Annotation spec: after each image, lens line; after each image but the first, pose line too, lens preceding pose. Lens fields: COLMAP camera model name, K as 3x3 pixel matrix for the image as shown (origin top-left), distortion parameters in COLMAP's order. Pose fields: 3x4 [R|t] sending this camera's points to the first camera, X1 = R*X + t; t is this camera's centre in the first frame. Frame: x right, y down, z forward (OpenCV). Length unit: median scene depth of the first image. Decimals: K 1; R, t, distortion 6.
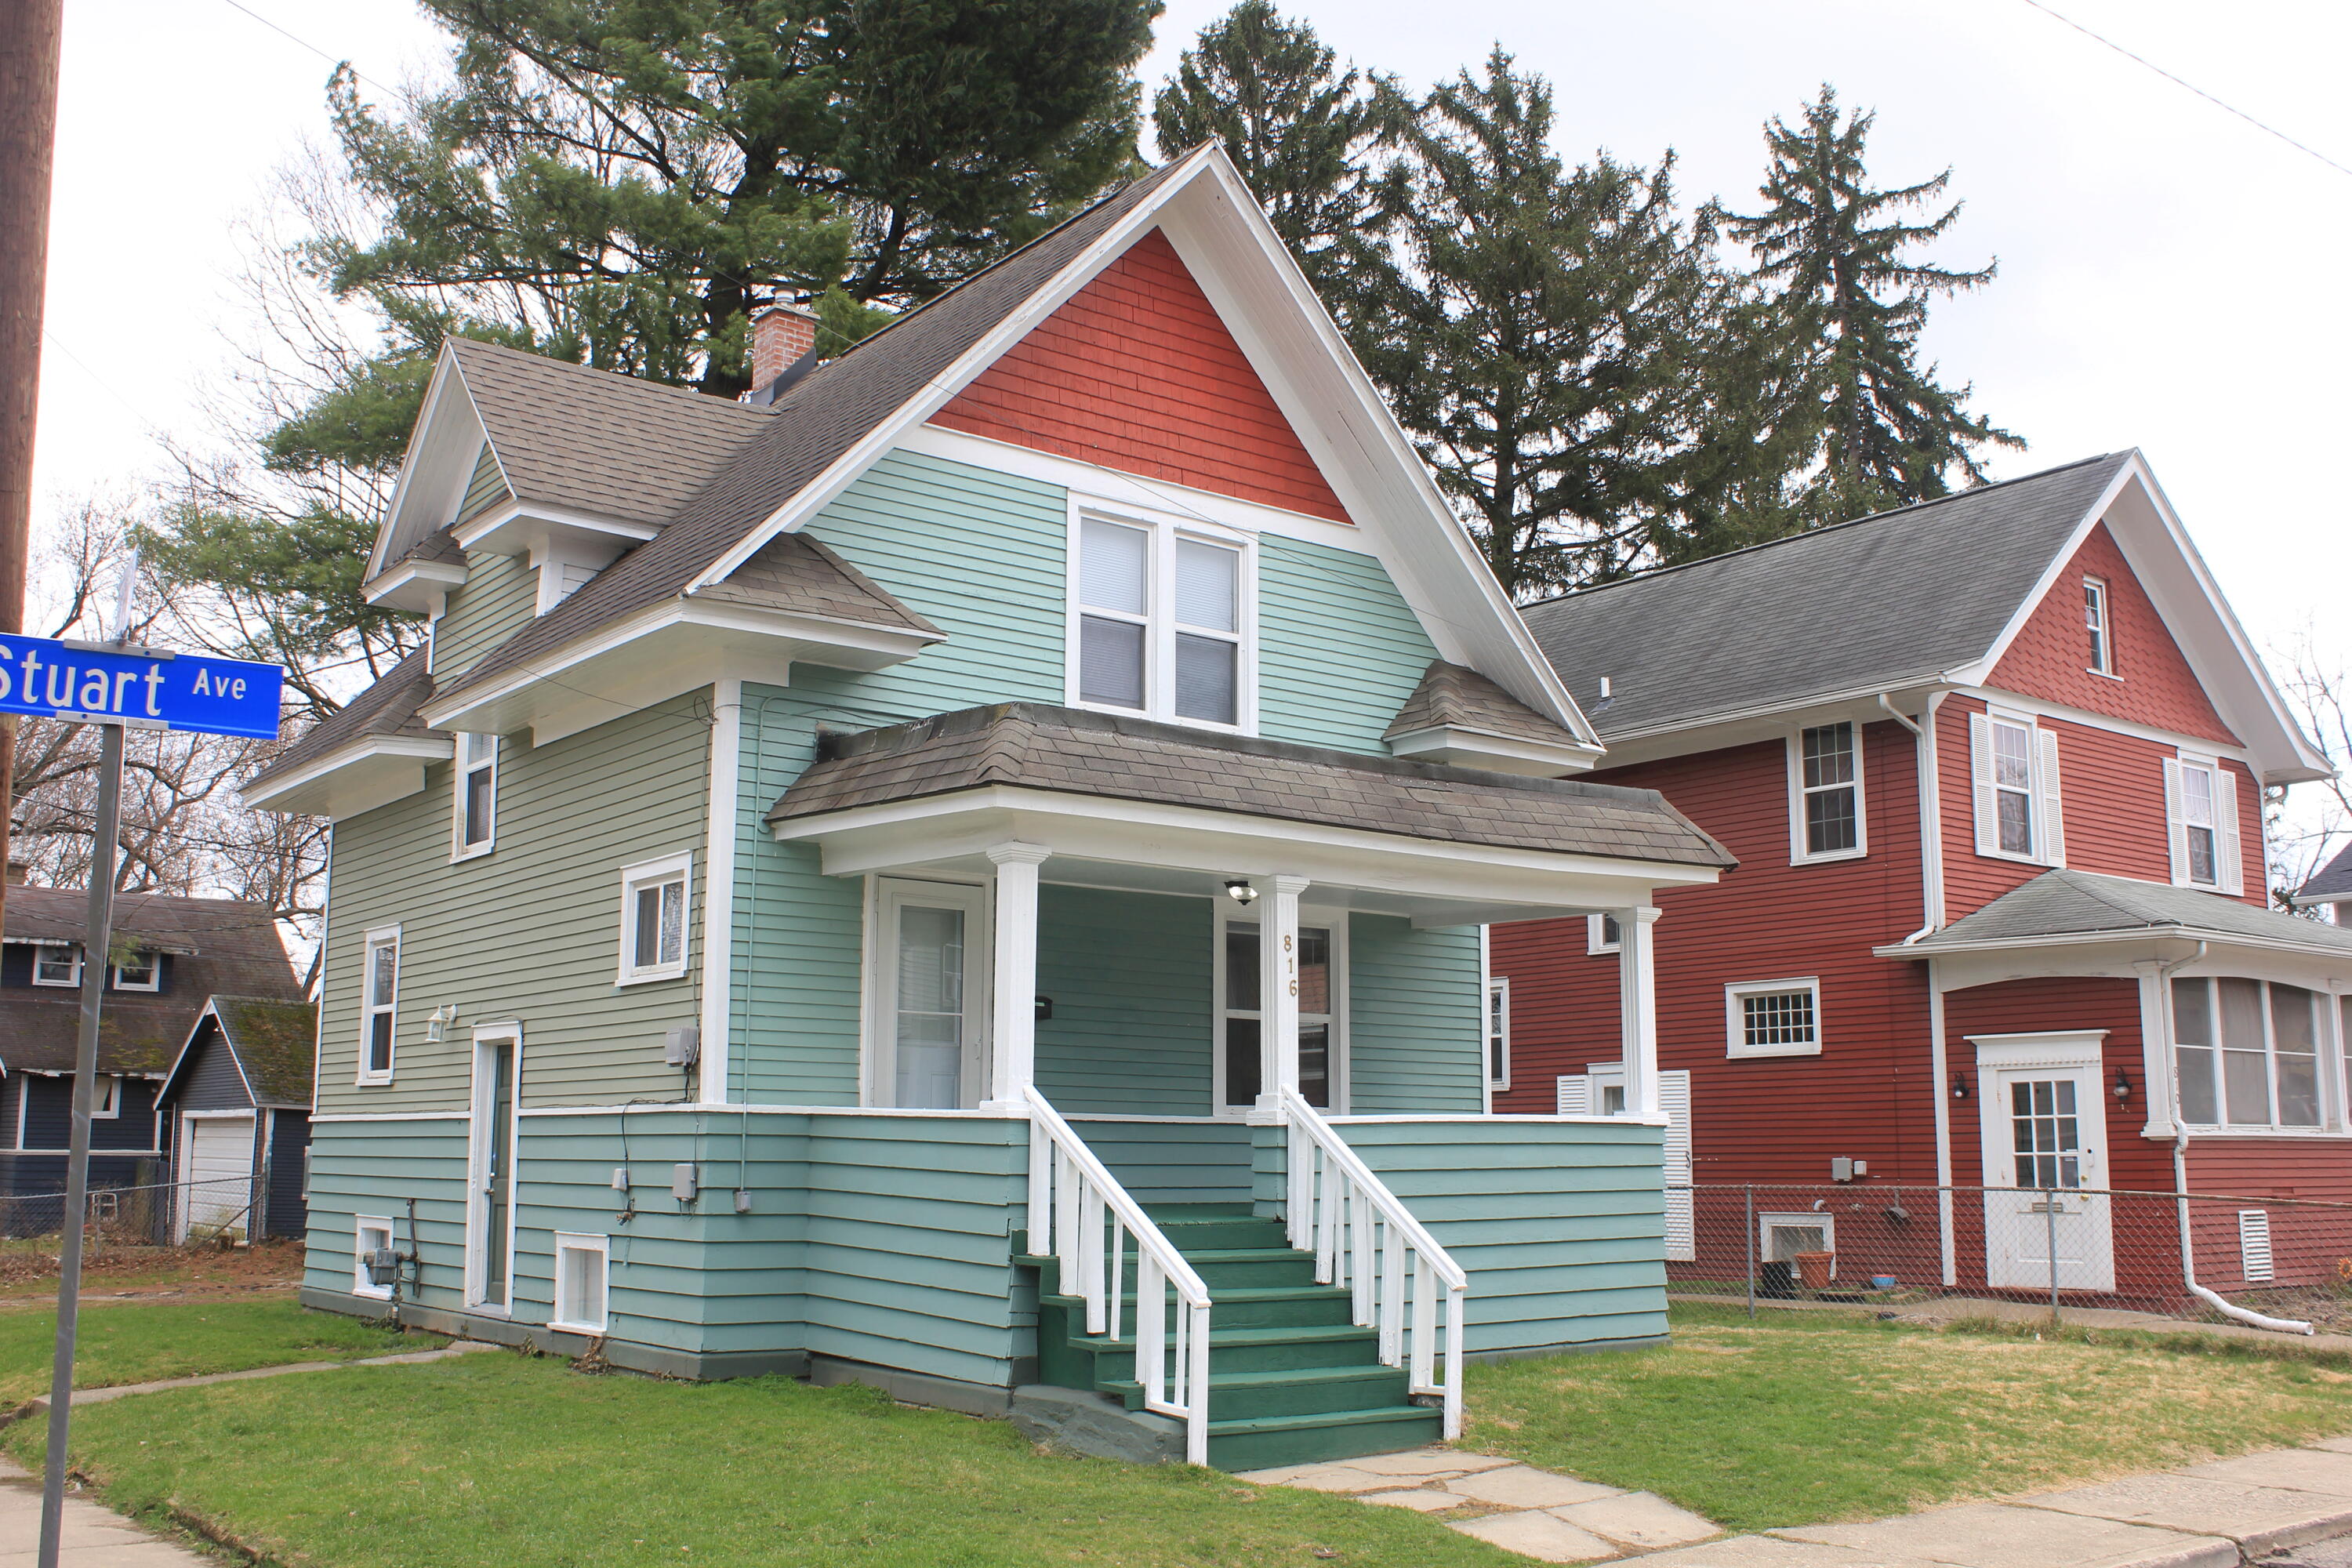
lens RADIAL K [[2275.1, 0, 1176.0], [0, 2275.1, 784.0], [0, 0, 1]] dist [-0.159647, 0.343787]
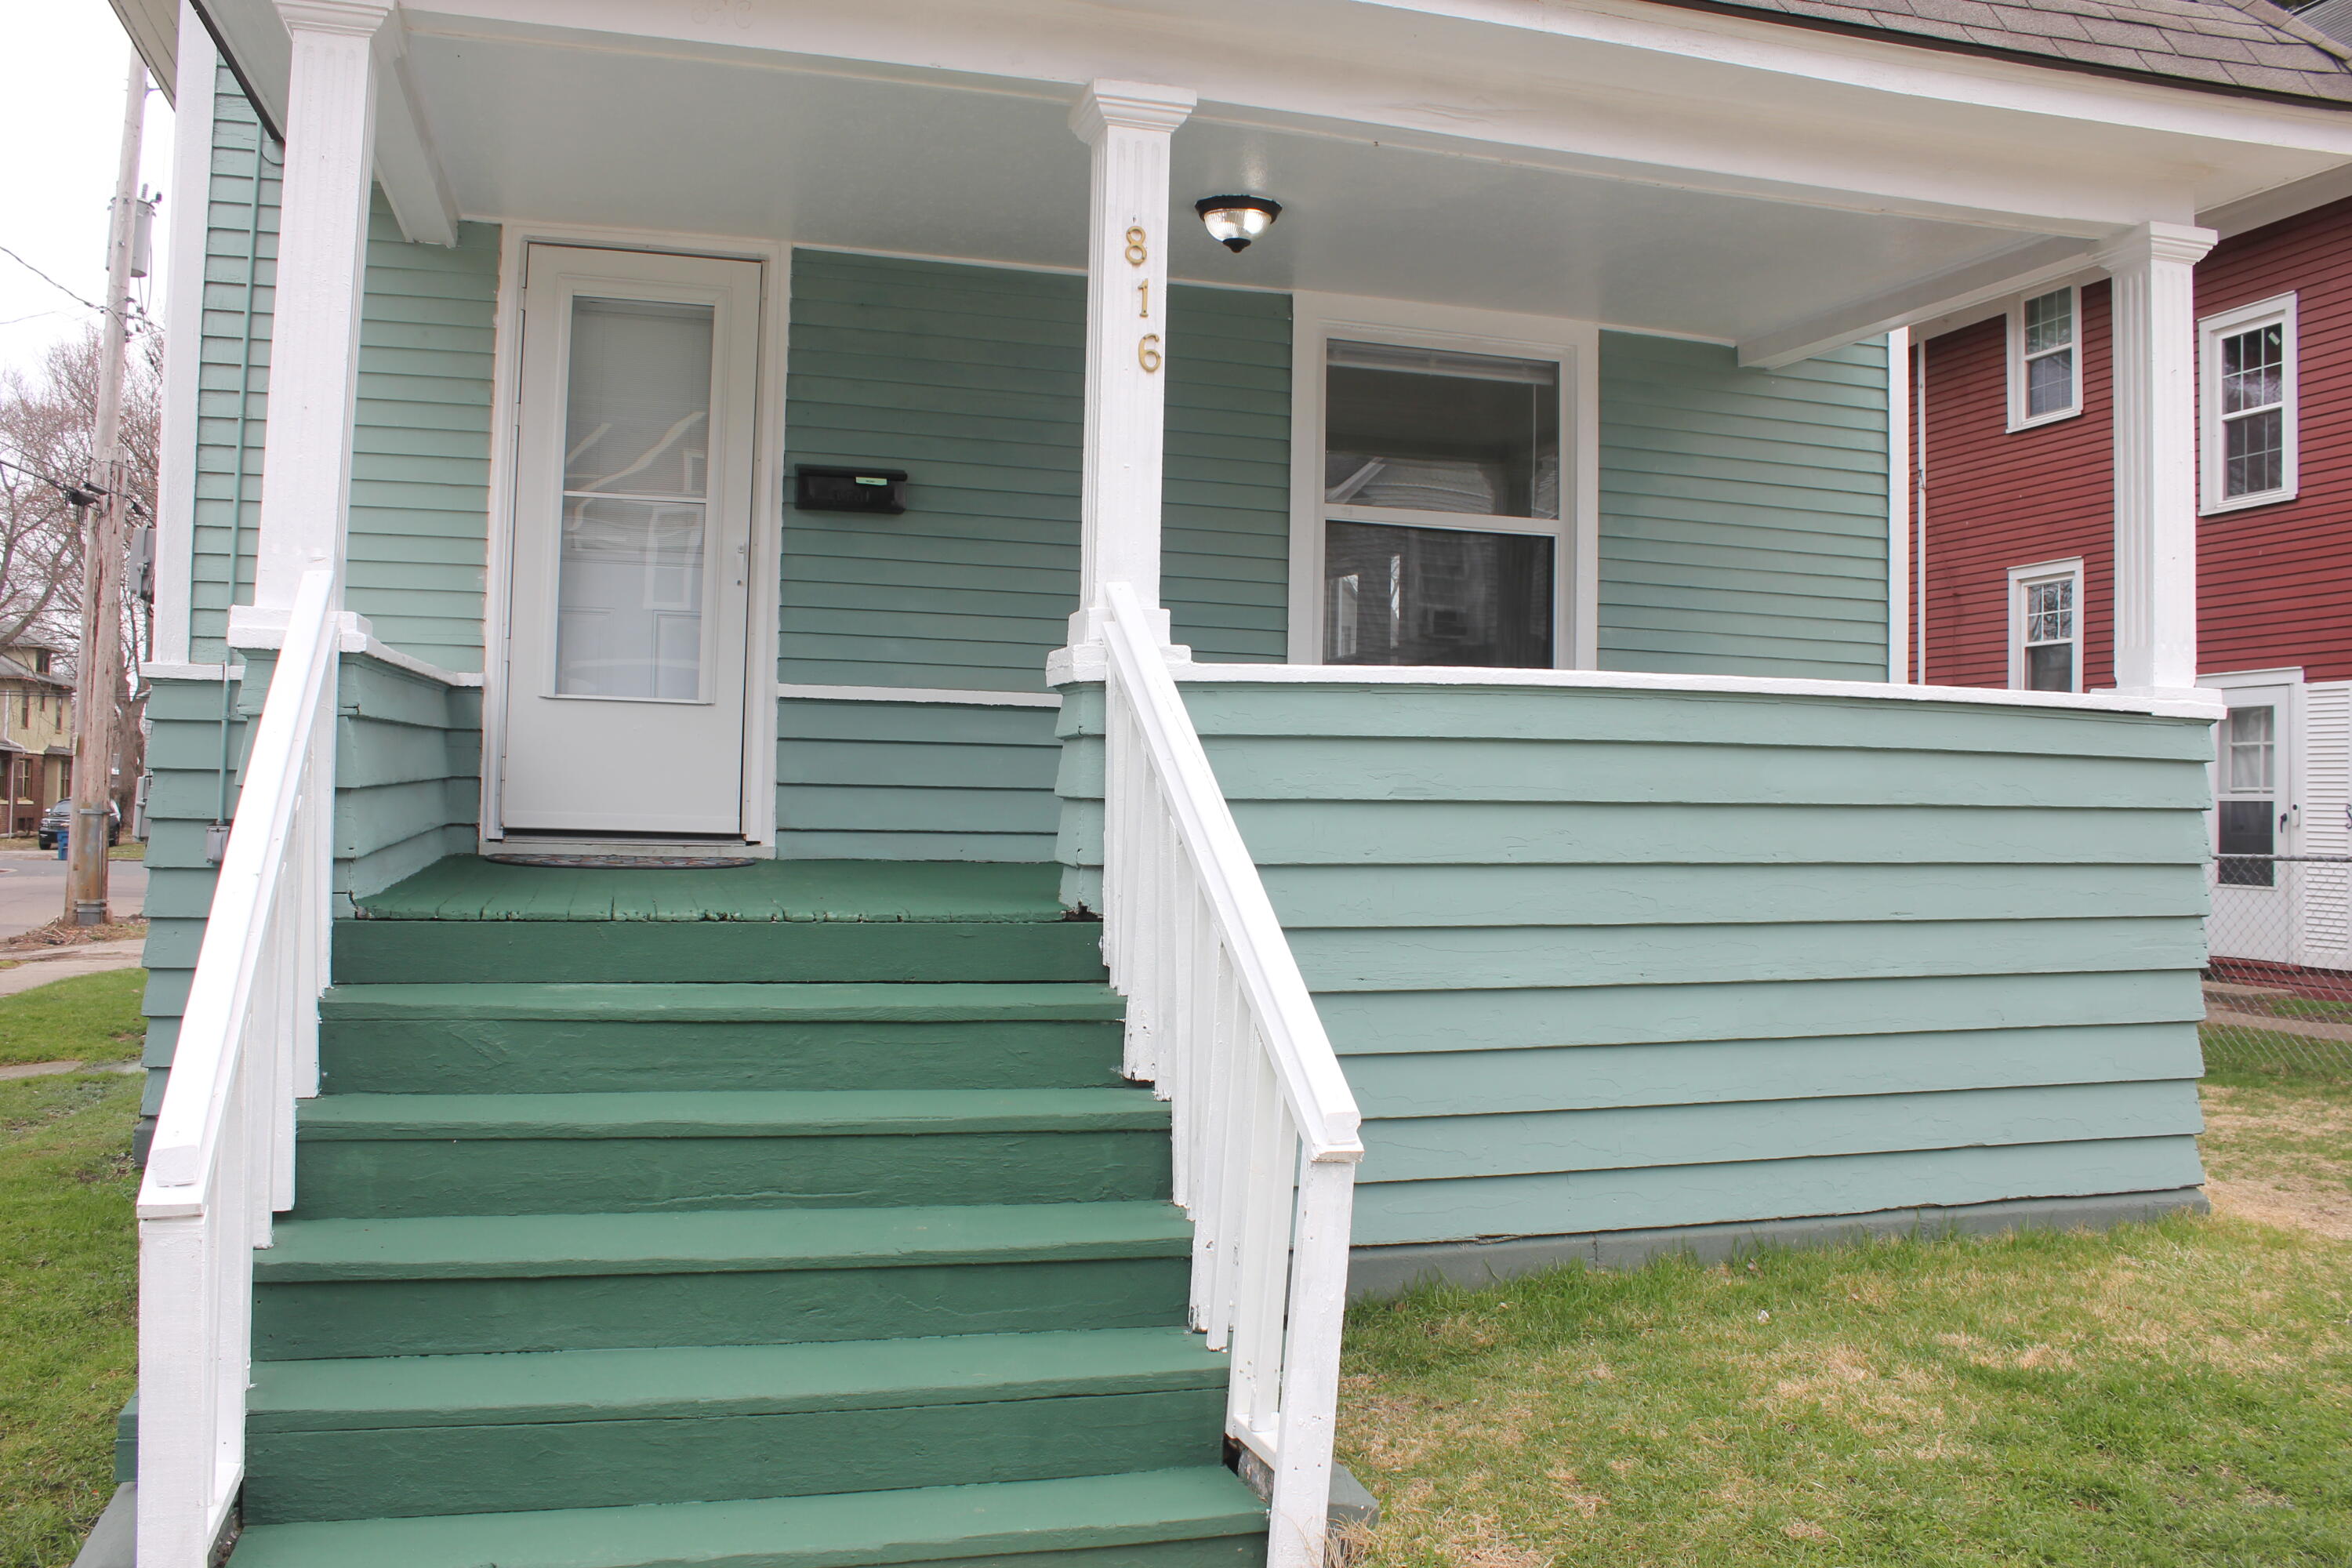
lens RADIAL K [[1942.1, 0, 1176.0], [0, 1942.1, 784.0], [0, 0, 1]] dist [-0.159892, 0.138021]
pose [[0.933212, 0.007269, -0.359253, 0.154916], [0.045321, 0.989430, 0.137747, 0.101698], [0.356457, -0.144829, 0.923019, 0.571513]]
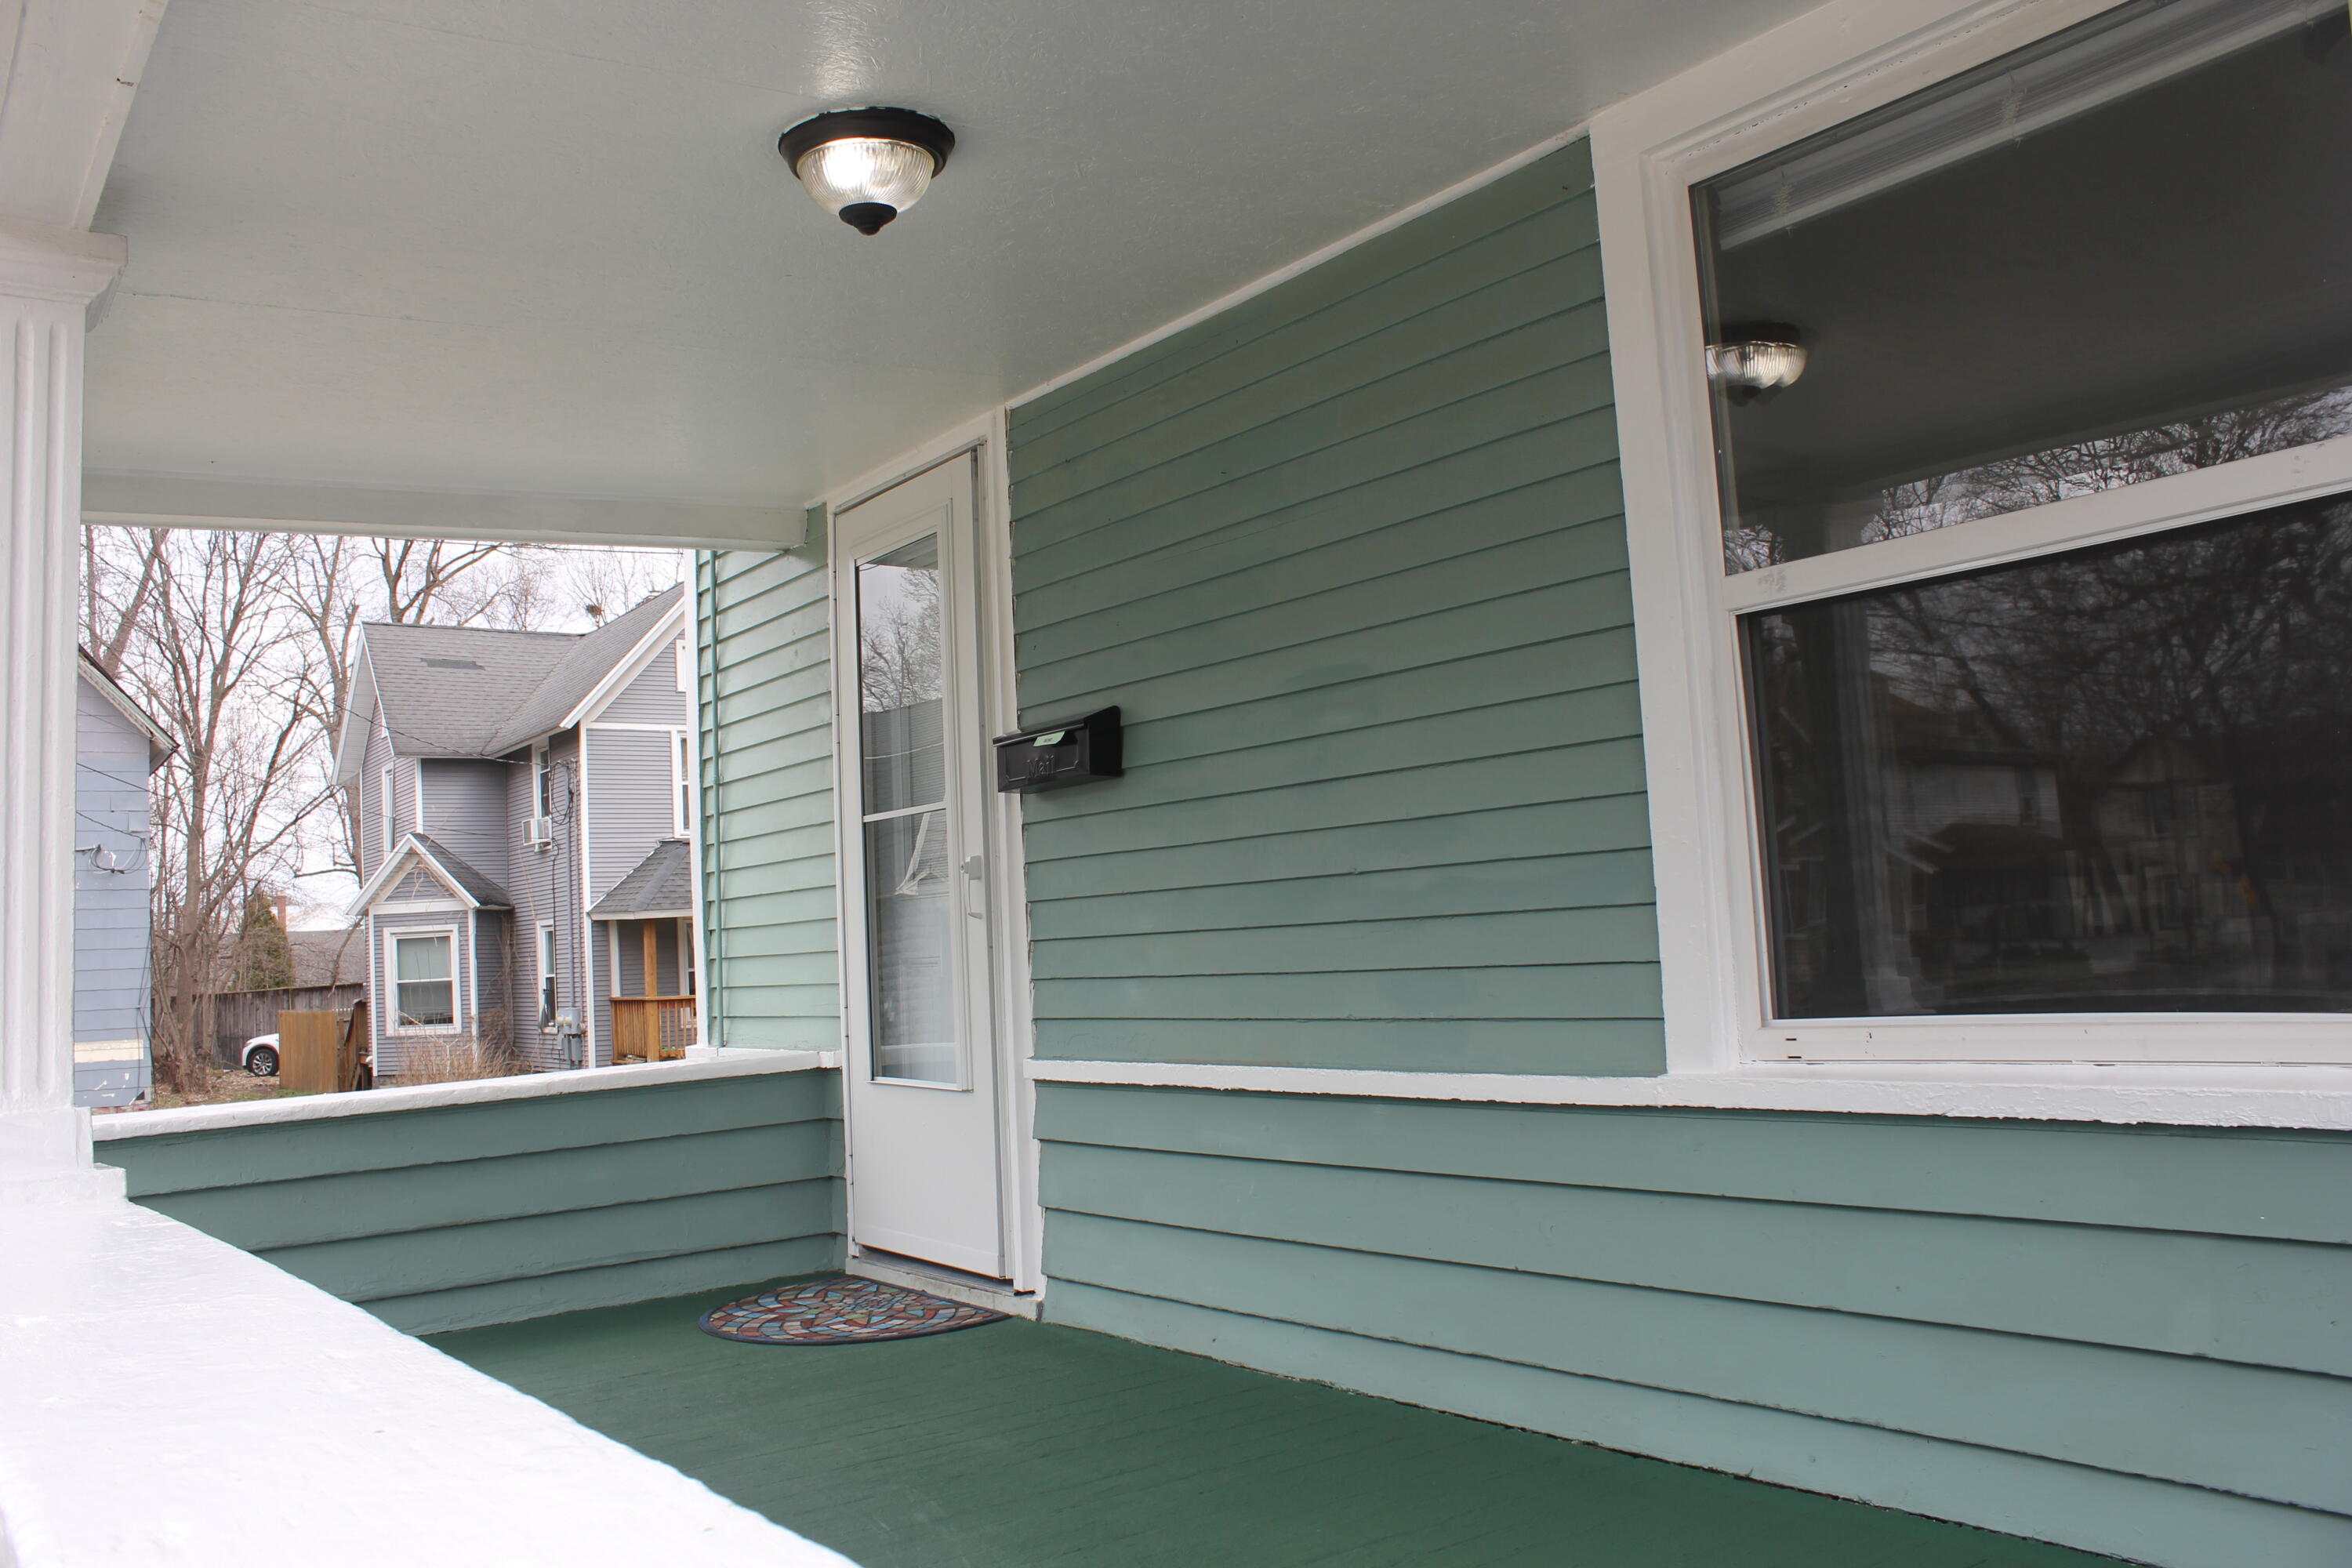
lens RADIAL K [[1942.1, 0, 1176.0], [0, 1942.1, 784.0], [0, 0, 1]] dist [-0.159892, 0.138021]
pose [[-0.030430, -0.088664, -0.995597, 0.206930], [0.211034, 0.973034, -0.093105, 0.125753], [0.977005, -0.212938, -0.010899, 0.962578]]
